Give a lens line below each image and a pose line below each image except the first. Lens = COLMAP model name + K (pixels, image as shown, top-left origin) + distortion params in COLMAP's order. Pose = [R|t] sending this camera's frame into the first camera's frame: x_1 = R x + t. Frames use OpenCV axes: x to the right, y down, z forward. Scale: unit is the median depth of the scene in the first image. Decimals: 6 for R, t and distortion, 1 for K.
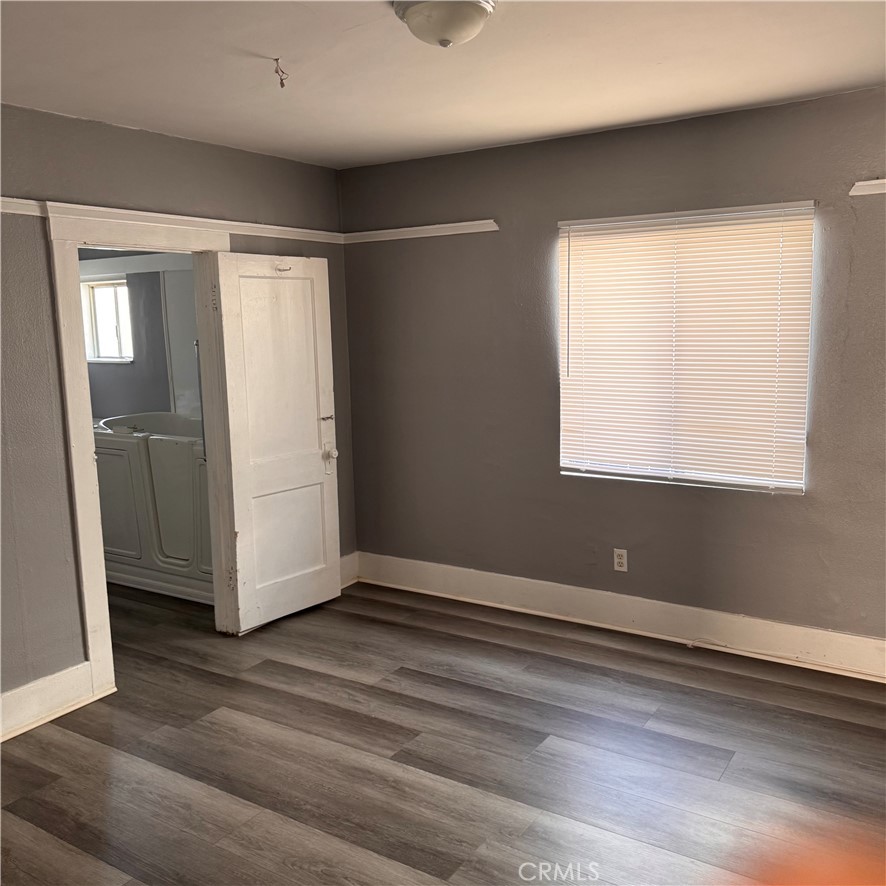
lens RADIAL K [[853.0, 0, 449.8], [0, 853.0, 444.5], [0, 0, 1]] dist [0.022865, 0.000000]
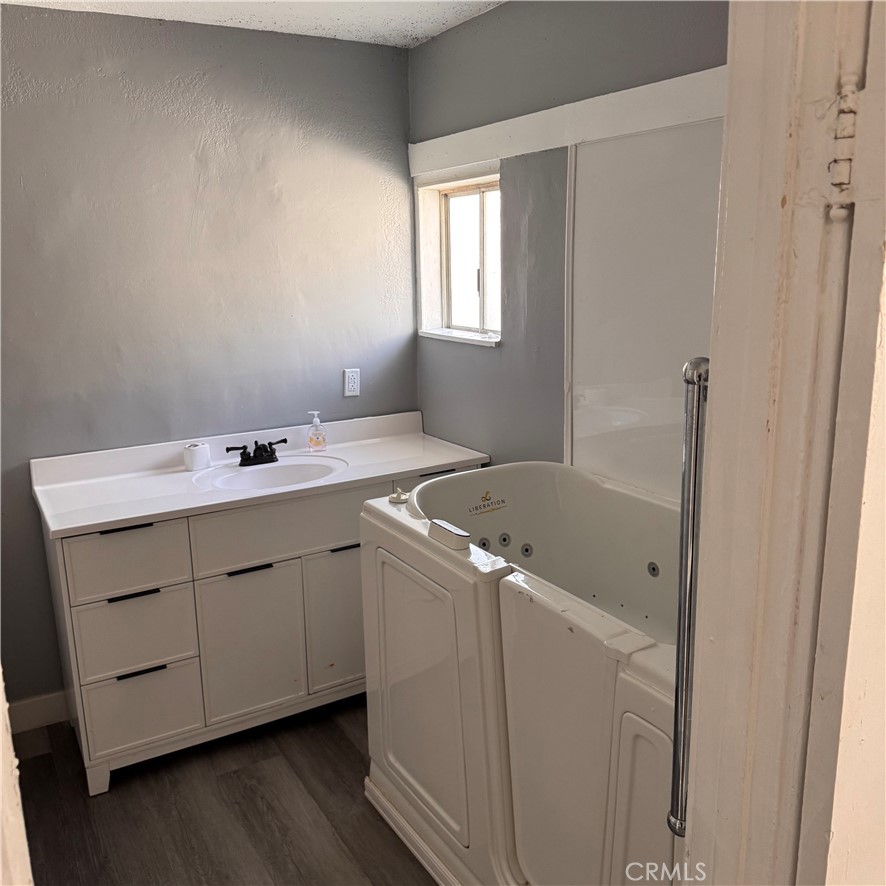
lens RADIAL K [[853.0, 0, 440.7], [0, 853.0, 448.4], [0, 0, 1]] dist [0.022865, 0.000000]
pose [[0.895920, 0.105813, -0.431429, -0.179529], [-0.070941, 0.992832, 0.096184, -0.081066], [0.438515, -0.055568, 0.897005, 0.533842]]
